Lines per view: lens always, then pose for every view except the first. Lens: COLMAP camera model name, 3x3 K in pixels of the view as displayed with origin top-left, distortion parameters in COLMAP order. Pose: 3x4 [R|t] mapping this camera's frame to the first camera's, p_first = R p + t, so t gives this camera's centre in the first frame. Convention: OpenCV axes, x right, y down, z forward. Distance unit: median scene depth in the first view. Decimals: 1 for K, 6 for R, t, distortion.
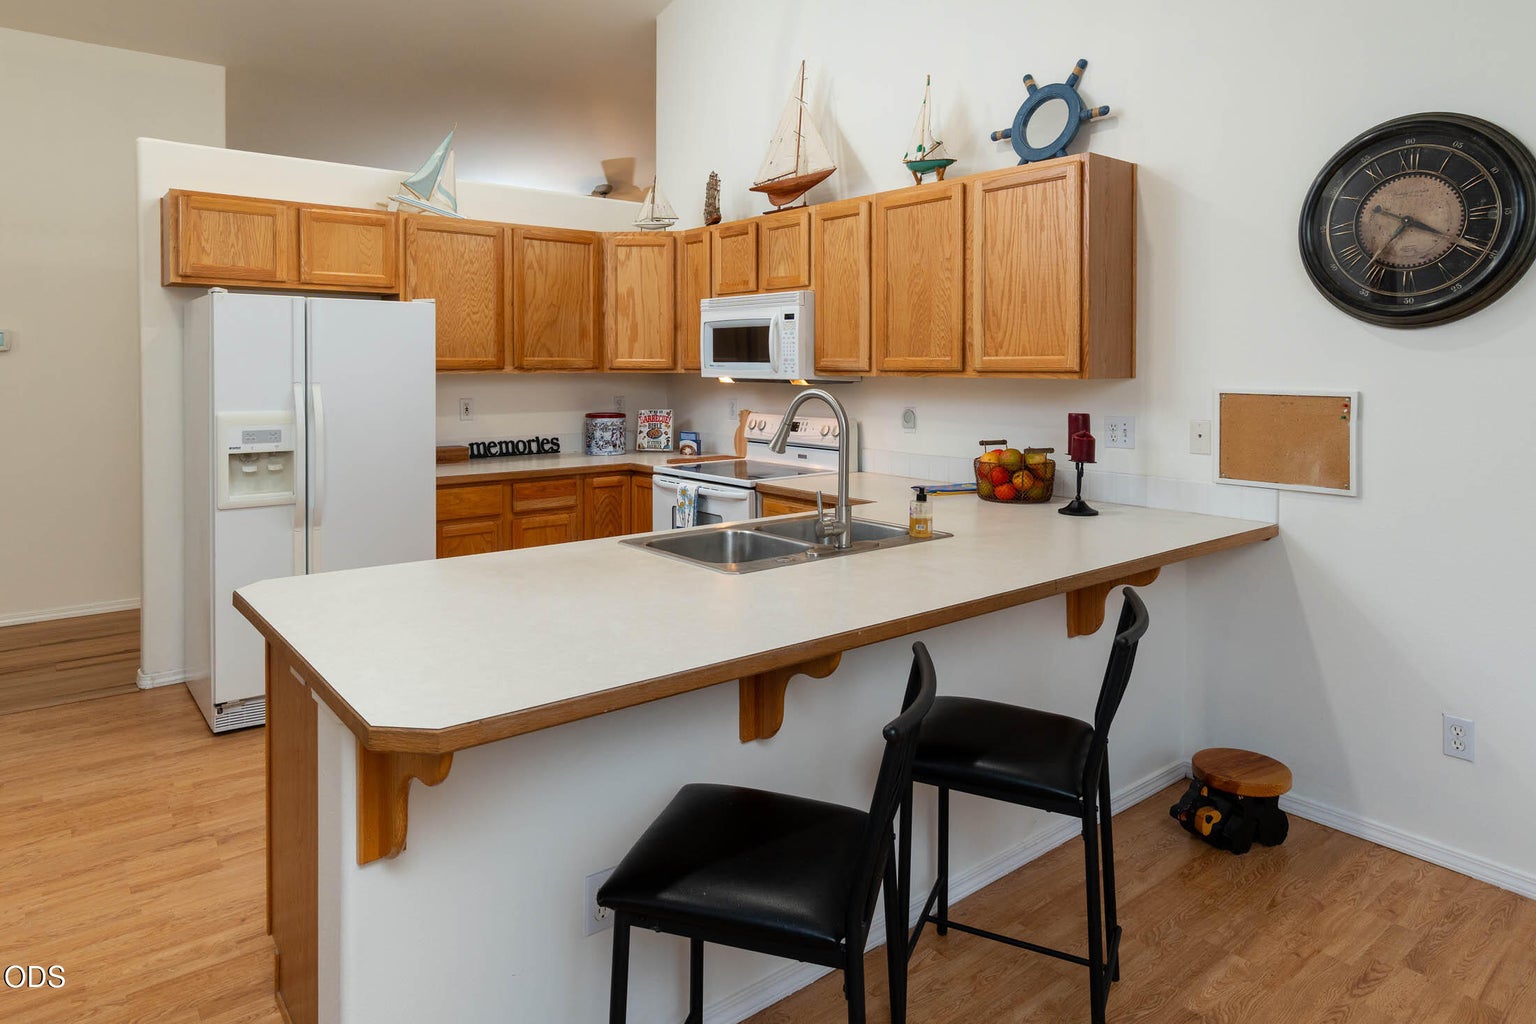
lens RADIAL K [[927.6, 0, 768.0], [0, 927.6, 512.0], [0, 0, 1]] dist [-0.033484, 0.000699]
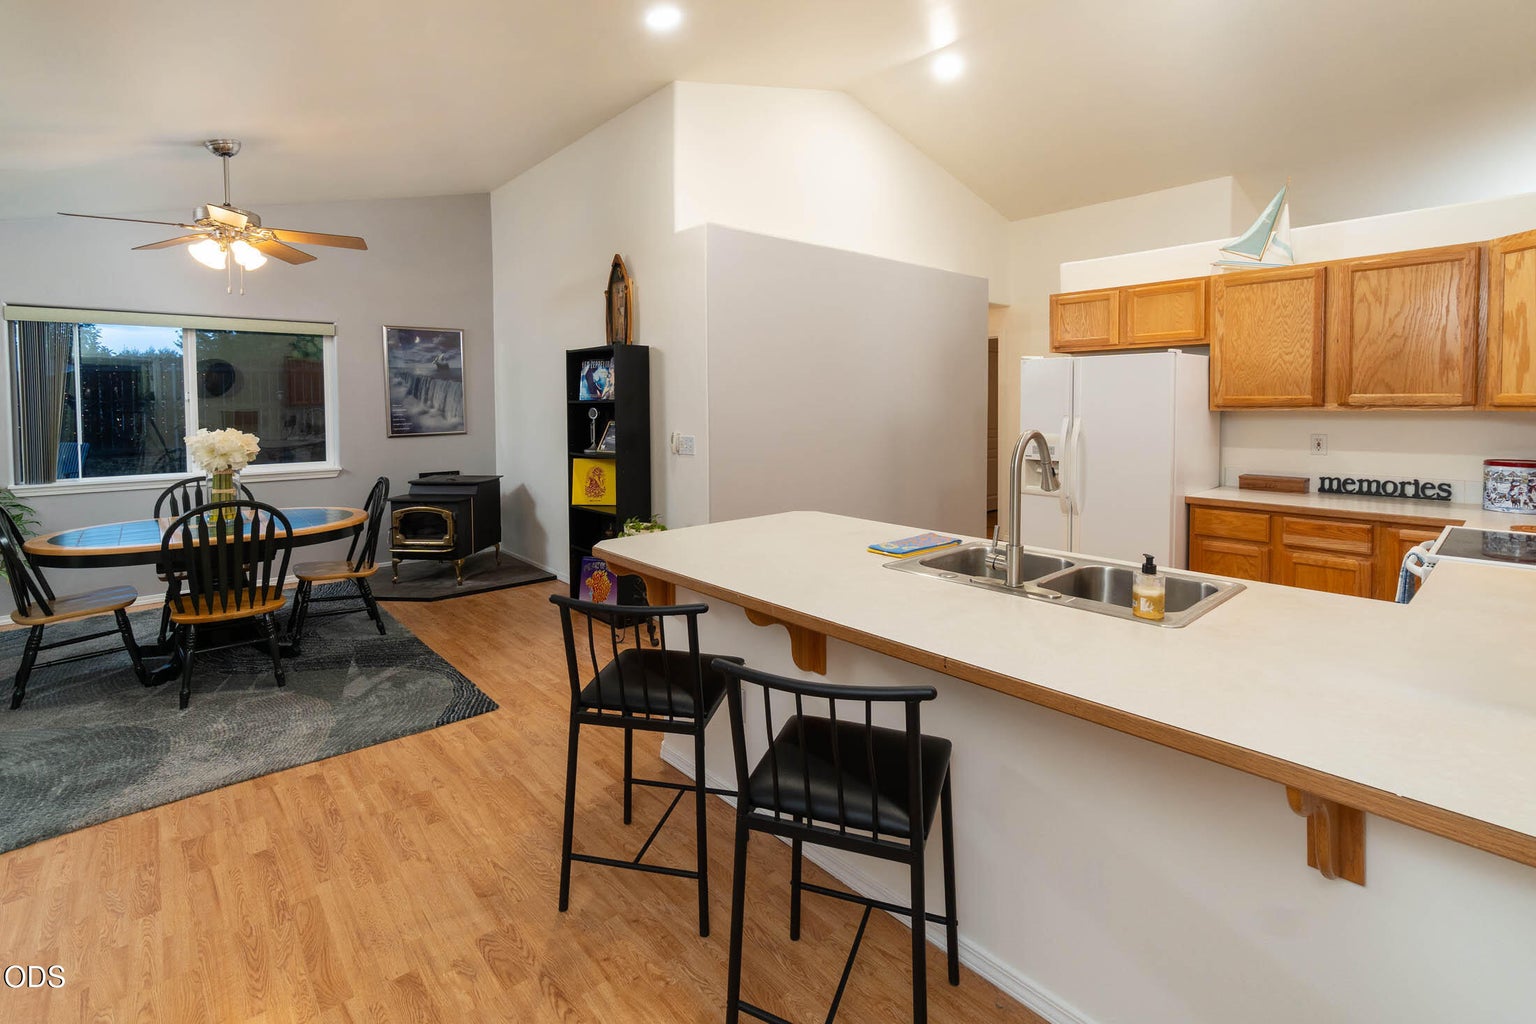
lens RADIAL K [[721.7, 0, 763.8], [0, 721.7, 454.5], [0, 0, 1]] dist [0.000054, 0.025895]
pose [[0.042835, 0.069757, -0.996644, 0.457775], [-0.150305, 0.986656, 0.062598, -0.057208], [0.987711, 0.147119, 0.052748, 0.344313]]
